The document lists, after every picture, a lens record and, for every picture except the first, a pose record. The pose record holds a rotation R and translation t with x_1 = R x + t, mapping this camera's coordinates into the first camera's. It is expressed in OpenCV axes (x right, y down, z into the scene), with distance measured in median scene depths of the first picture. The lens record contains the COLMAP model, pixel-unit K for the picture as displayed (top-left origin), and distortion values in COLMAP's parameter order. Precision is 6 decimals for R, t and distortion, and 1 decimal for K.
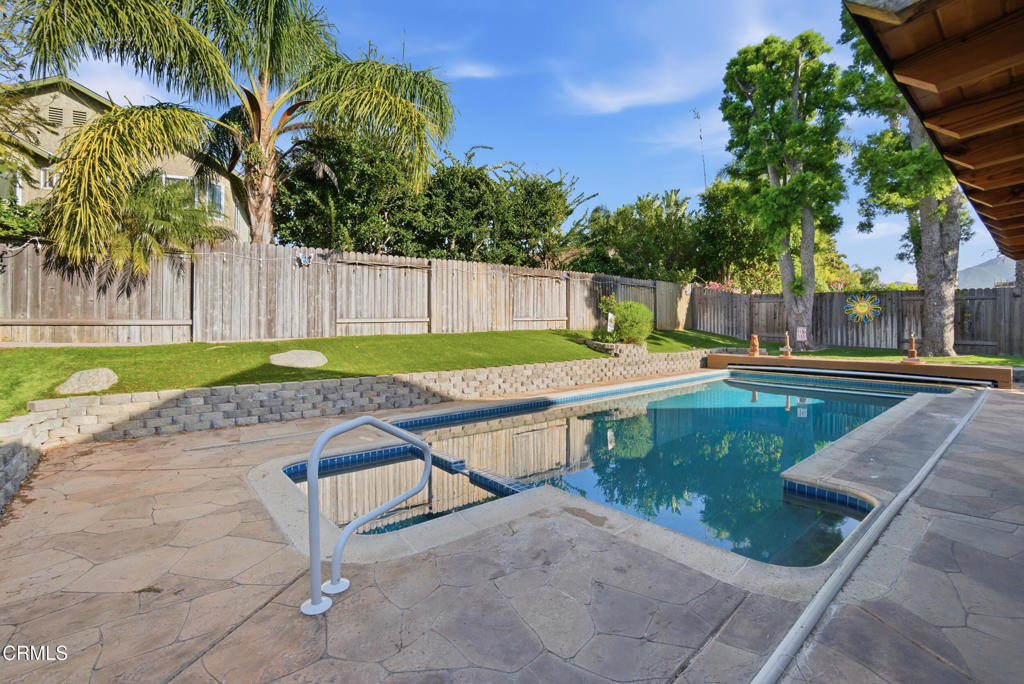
lens RADIAL K [[461.6, 0, 514.1], [0, 461.6, 329.2], [0, 0, 1]] dist [-0.069459, 0.032830]
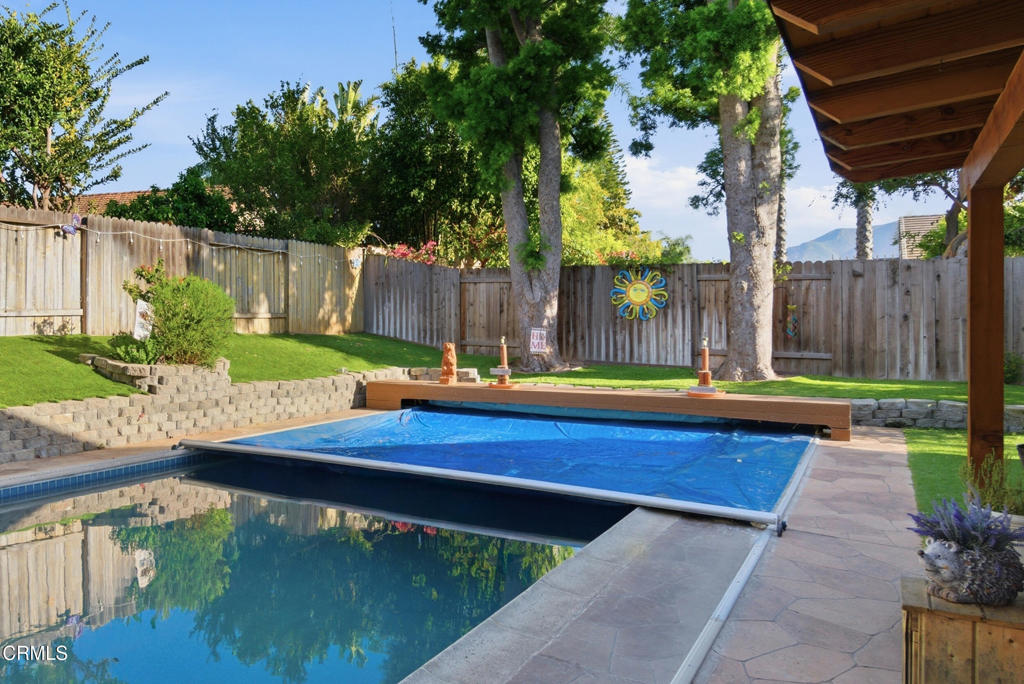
lens RADIAL K [[786.8, 0, 313.2], [0, 786.8, 339.5], [0, 0, 1]] dist [-0.122646, 0.098402]
pose [[0.975504, -0.005889, 0.219905, 0.175611], [0.003791, 0.999943, 0.009959, -0.001614], [-0.219951, -0.008882, 0.975470, 0.154452]]
